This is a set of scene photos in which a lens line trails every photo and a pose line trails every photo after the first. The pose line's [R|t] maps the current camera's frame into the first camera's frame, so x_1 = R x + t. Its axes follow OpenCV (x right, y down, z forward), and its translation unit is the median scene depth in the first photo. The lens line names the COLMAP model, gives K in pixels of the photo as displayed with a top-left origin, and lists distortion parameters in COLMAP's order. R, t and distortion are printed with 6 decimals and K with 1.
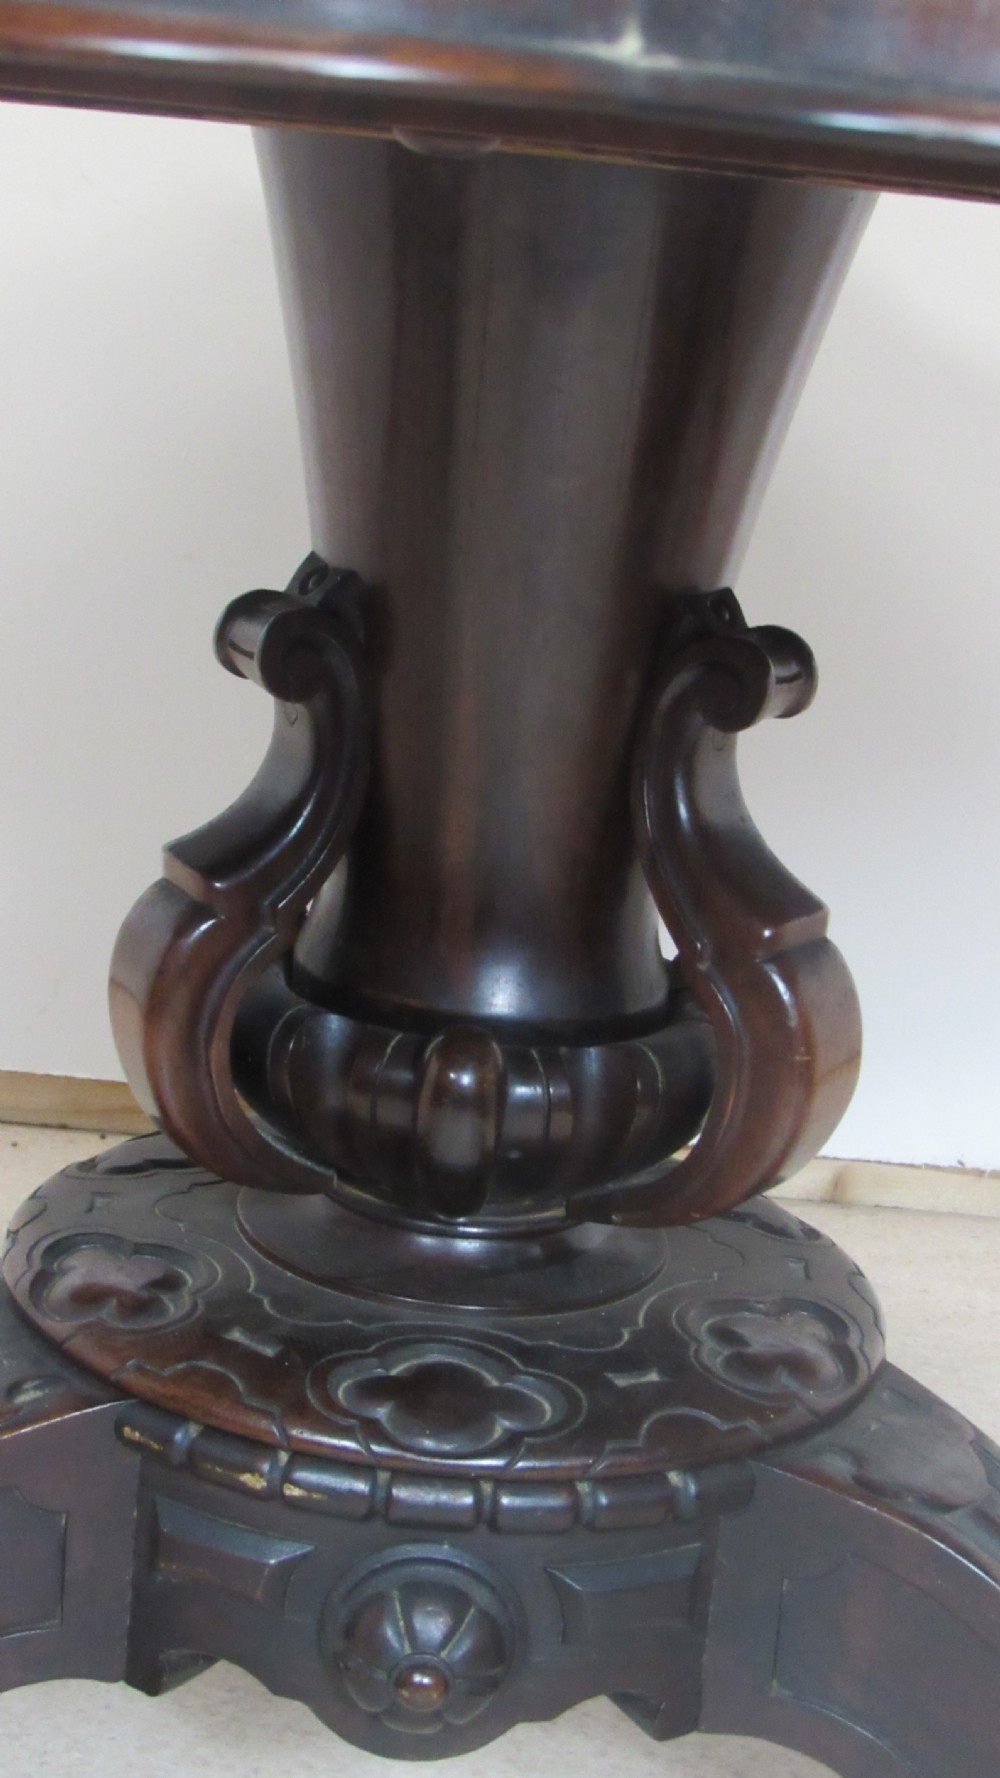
lens RADIAL K [[3068.8, 0, 500.0], [0, 3068.8, 889.0], [0, 0, 1]] dist [-0.123106, 0.023402]
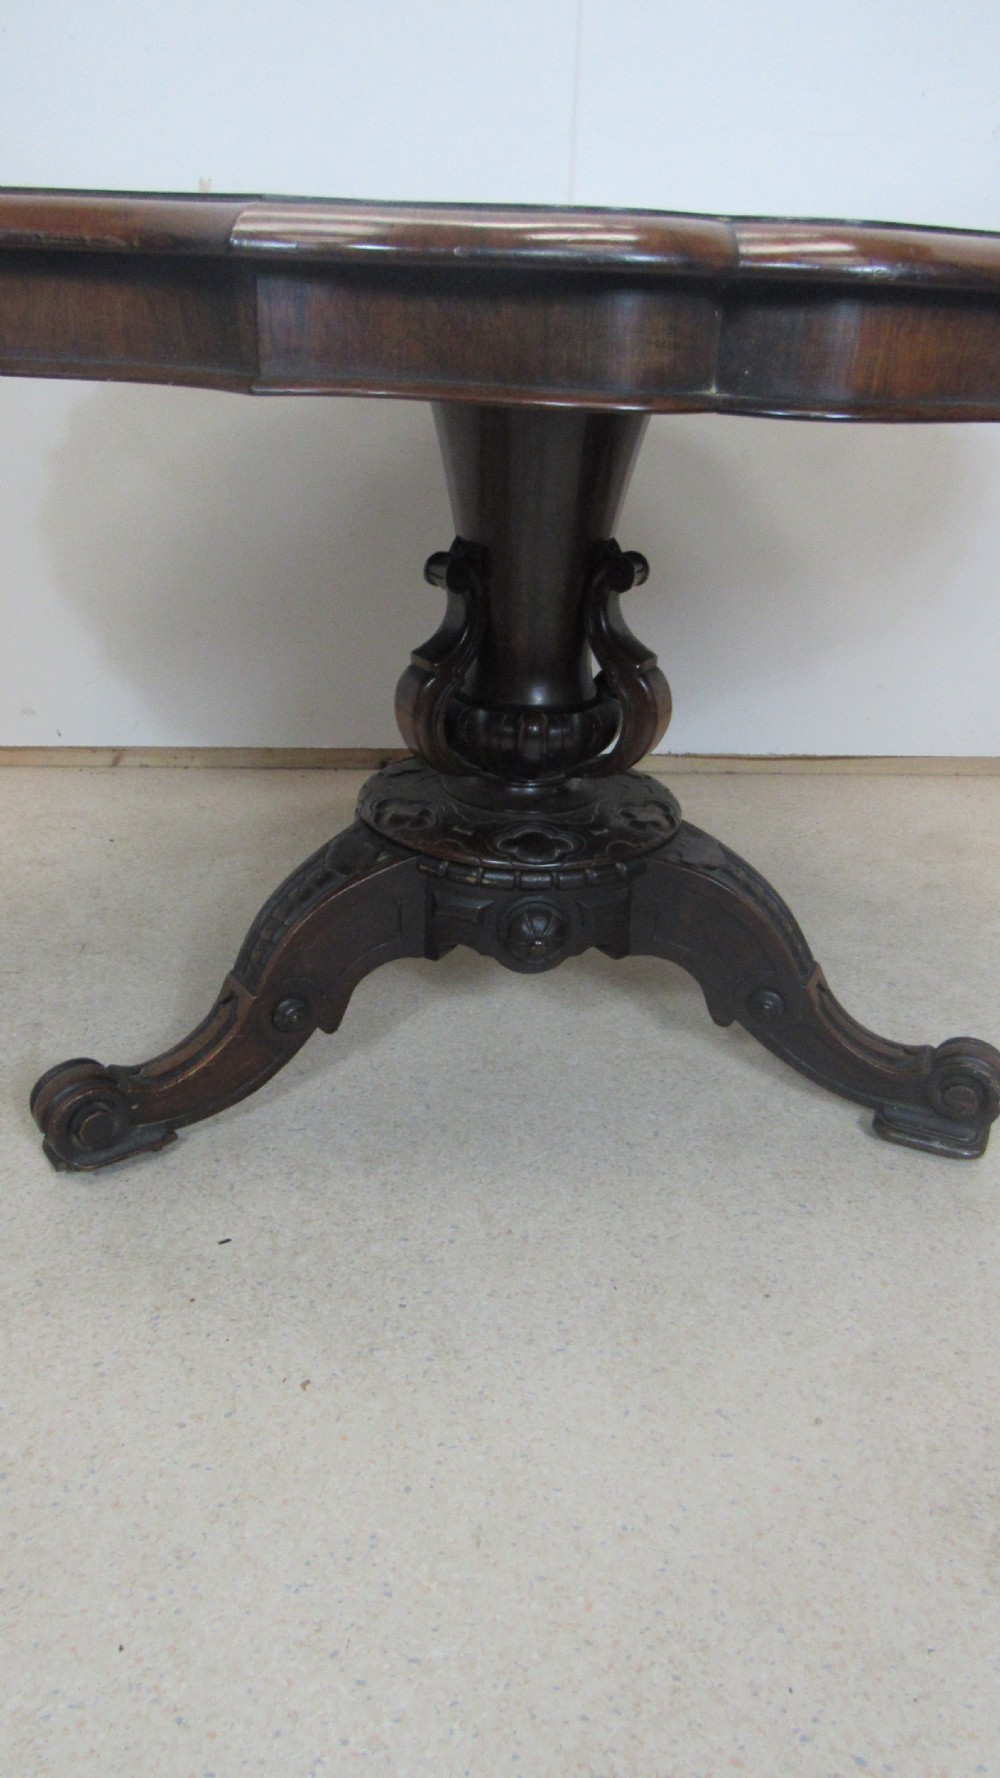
lens RADIAL K [[1278.3, 0, 500.0], [0, 1278.3, 889.0], [0, 0, 1]] dist [-0.031913, 0.004563]
pose [[0.995000, -0.089288, 0.044755, -0.103040], [0.079876, 0.980395, 0.180127, -0.005903], [-0.059961, -0.175651, 0.982625, -0.146884]]
